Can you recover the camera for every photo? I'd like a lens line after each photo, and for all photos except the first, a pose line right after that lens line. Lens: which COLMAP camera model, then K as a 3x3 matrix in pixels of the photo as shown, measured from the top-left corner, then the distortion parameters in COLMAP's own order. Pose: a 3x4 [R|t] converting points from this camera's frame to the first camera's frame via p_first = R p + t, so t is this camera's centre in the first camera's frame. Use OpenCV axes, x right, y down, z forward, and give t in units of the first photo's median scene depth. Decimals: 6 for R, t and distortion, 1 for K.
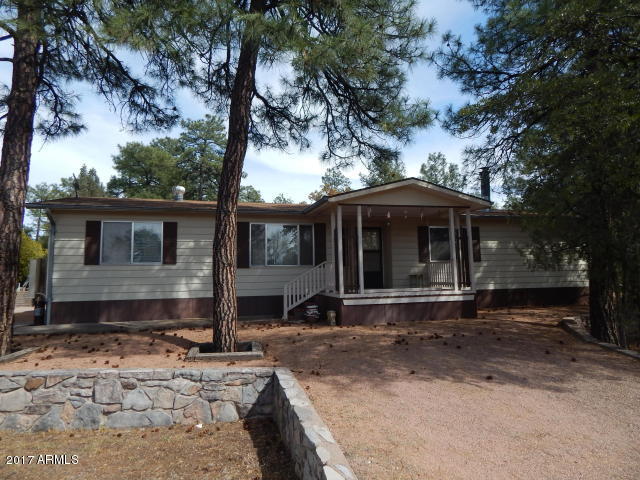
lens RADIAL K [[423.6, 0, 318.1], [0, 423.6, 238.6], [0, 0, 1]] dist [0.000007, 0.001736]
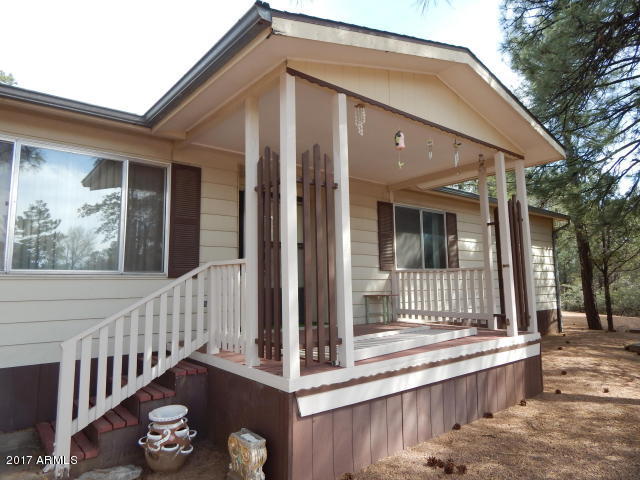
lens RADIAL K [[423.6, 0, 321.6], [0, 423.6, 236.4], [0, 0, 1]] dist [0.000007, 0.001736]
pose [[0.913371, 0.052771, 0.403693, -0.040906], [-0.040519, 0.998424, -0.038840, 0.043578], [-0.405107, 0.019118, 0.914070, 0.660697]]
